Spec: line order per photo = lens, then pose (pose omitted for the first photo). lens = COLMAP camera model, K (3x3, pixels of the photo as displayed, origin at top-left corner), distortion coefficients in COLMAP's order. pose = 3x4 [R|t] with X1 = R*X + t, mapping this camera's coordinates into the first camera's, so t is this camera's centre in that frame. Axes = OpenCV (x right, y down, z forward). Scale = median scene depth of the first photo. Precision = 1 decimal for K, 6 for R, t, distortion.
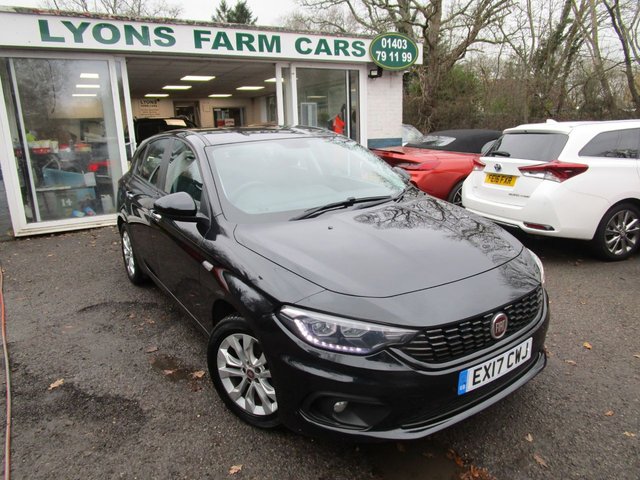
lens RADIAL K [[467.4, 0, 320.0], [0, 467.4, 240.0], [0, 0, 1]] dist [-0.004071, -0.004481]
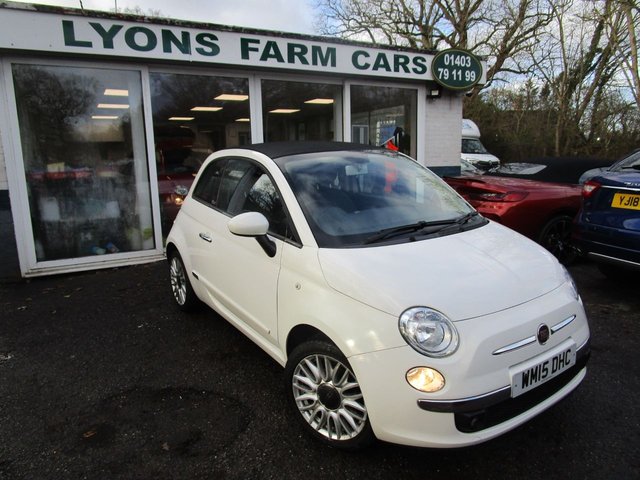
lens RADIAL K [[465.0, 0, 320.0], [0, 465.0, 240.0], [0, 0, 1]] dist [-0.013520, 0.006331]
pose [[0.999877, 0.011986, -0.010106, -0.096962], [-0.012568, 0.998138, -0.059695, -0.026284], [0.009372, 0.059815, 0.998165, 0.149596]]
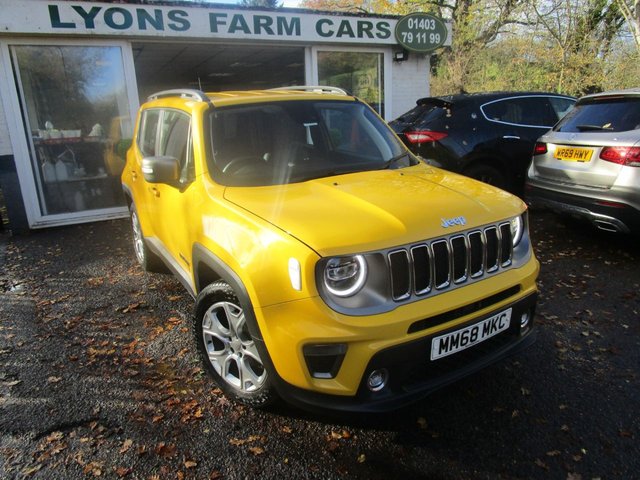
lens RADIAL K [[465.0, 0, 320.0], [0, 465.0, 240.0], [0, 0, 1]] dist [-0.013520, 0.006331]
pose [[0.998465, 0.005012, -0.055154, 0.008933], [-0.003476, 0.999604, 0.027908, -0.011563], [0.055272, -0.027674, 0.998088, 0.047453]]
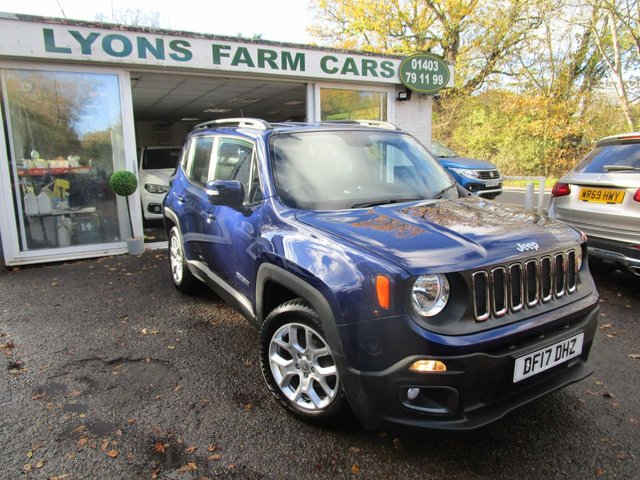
lens RADIAL K [[465.0, 0, 320.0], [0, 465.0, 240.0], [0, 0, 1]] dist [-0.013520, 0.006331]
pose [[0.999705, 0.017702, -0.016653, -0.031748], [-0.018681, 0.997988, -0.060596, -0.012148], [0.015547, 0.060889, 0.998023, 0.099782]]
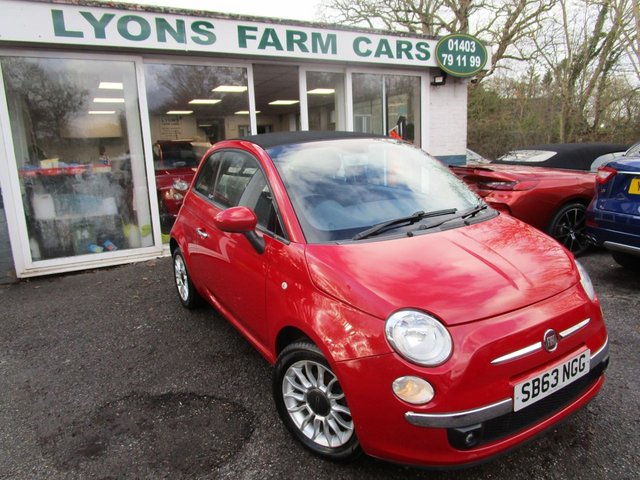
lens RADIAL K [[465.0, 0, 320.0], [0, 465.0, 240.0], [0, 0, 1]] dist [-0.013520, 0.006331]
pose [[0.999867, -0.006164, -0.015130, -0.099335], [0.005486, 0.998995, -0.044487, -0.028595], [0.015389, 0.044398, 0.998895, 0.171928]]
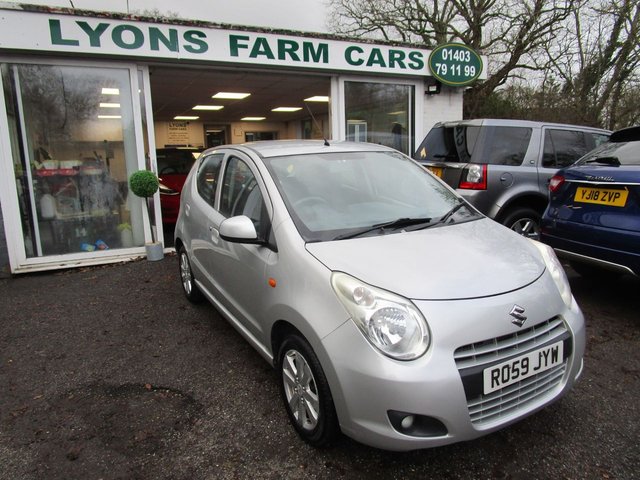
lens RADIAL K [[465.0, 0, 320.0], [0, 465.0, 240.0], [0, 0, 1]] dist [-0.013520, 0.006331]
pose [[0.998585, 0.014871, -0.051067, -0.048671], [-0.017845, 0.998140, -0.058297, -0.024641], [0.050105, 0.059125, 0.996992, 0.159418]]
